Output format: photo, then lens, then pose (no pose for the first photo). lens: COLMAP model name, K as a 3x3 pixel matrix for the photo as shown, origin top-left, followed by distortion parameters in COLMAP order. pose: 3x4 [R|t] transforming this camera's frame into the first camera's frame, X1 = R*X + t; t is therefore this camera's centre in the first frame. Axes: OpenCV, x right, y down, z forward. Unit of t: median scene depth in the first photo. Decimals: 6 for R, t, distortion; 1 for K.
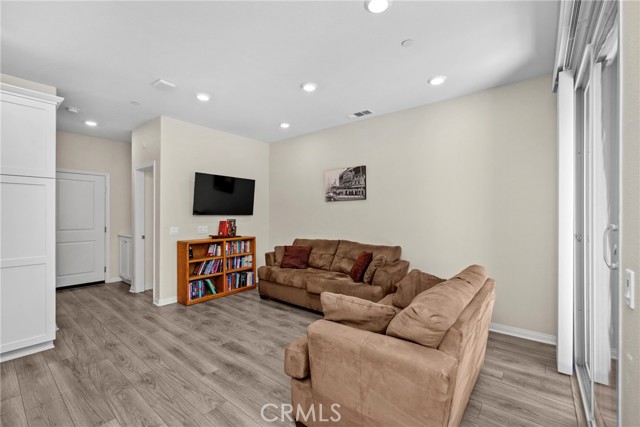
lens RADIAL K [[272.8, 0, 320.1], [0, 272.8, 216.5], [0, 0, 1]] dist [0.000625, 0.000035]
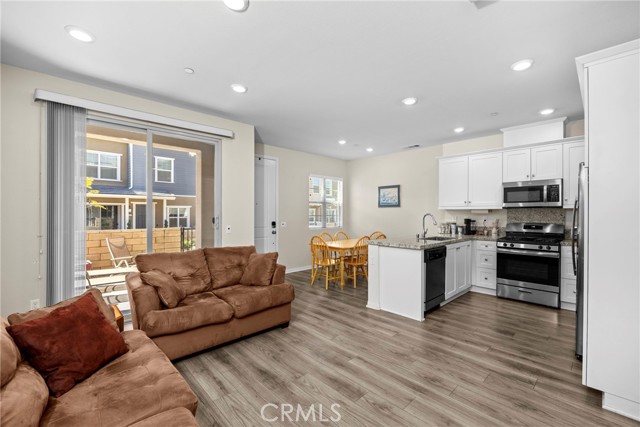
lens RADIAL K [[272.4, 0, 322.3], [0, 272.4, 214.2], [0, 0, 1]] dist [-0.008080, 0.000021]
pose [[-0.991589, -0.005135, 0.129323, -0.231892], [-0.004207, 0.999963, 0.007441, -0.010293], [-0.129357, 0.006834, -0.991575, 1.171099]]
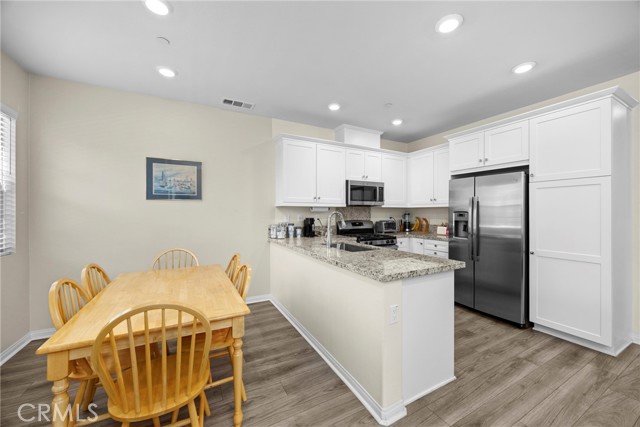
lens RADIAL K [[246.2, 0, 321.6], [0, 246.2, 211.9], [0, 0, 1]] dist [0.000582, -0.000277]
pose [[-0.382266, -0.002564, -0.924049, 0.122634], [-0.005241, 0.999986, -0.000607, -0.005276], [0.924037, 0.004611, -0.382274, 0.259671]]
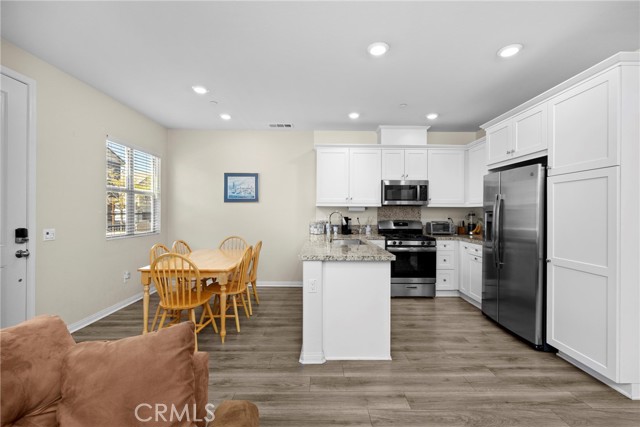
lens RADIAL K [[278.2, 0, 322.4], [0, 278.2, 212.3], [0, 0, 1]] dist [0.000732, 0.000083]
pose [[-0.769762, -0.006071, -0.638302, 0.083613], [-0.010469, 0.999940, 0.003115, -0.004473], [0.638245, 0.009080, -0.769780, 0.689371]]
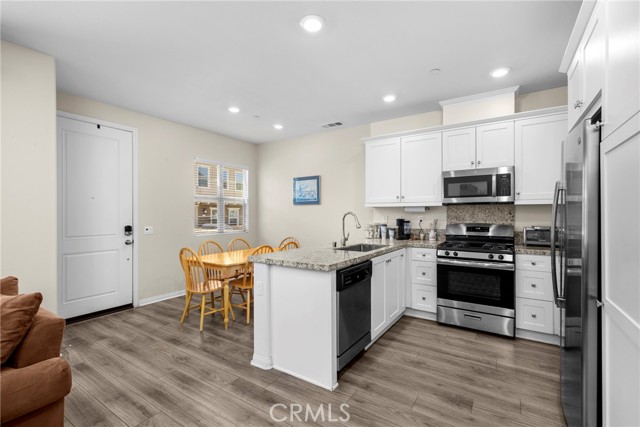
lens RADIAL K [[287.3, 0, 321.9], [0, 287.3, 214.1], [0, 0, 1]] dist [0.010780, 0.000217]
pose [[-0.995174, -0.000043, -0.098123, -0.354019], [-0.000622, 0.999983, 0.005870, -0.005634], [0.098121, 0.005903, -0.995157, 0.838105]]
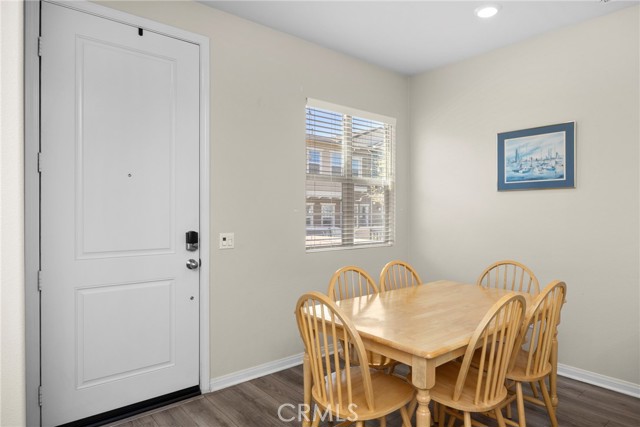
lens RADIAL K [[390.9, 0, 320.0], [0, 390.9, 213.5], [0, 0, 1]] dist [-0.005775, -0.001580]
pose [[-0.980901, -0.005124, 0.194440, -0.140045], [-0.003159, 0.999941, 0.010418, 0.001343], [-0.194481, 0.009605, -0.980859, 0.409382]]
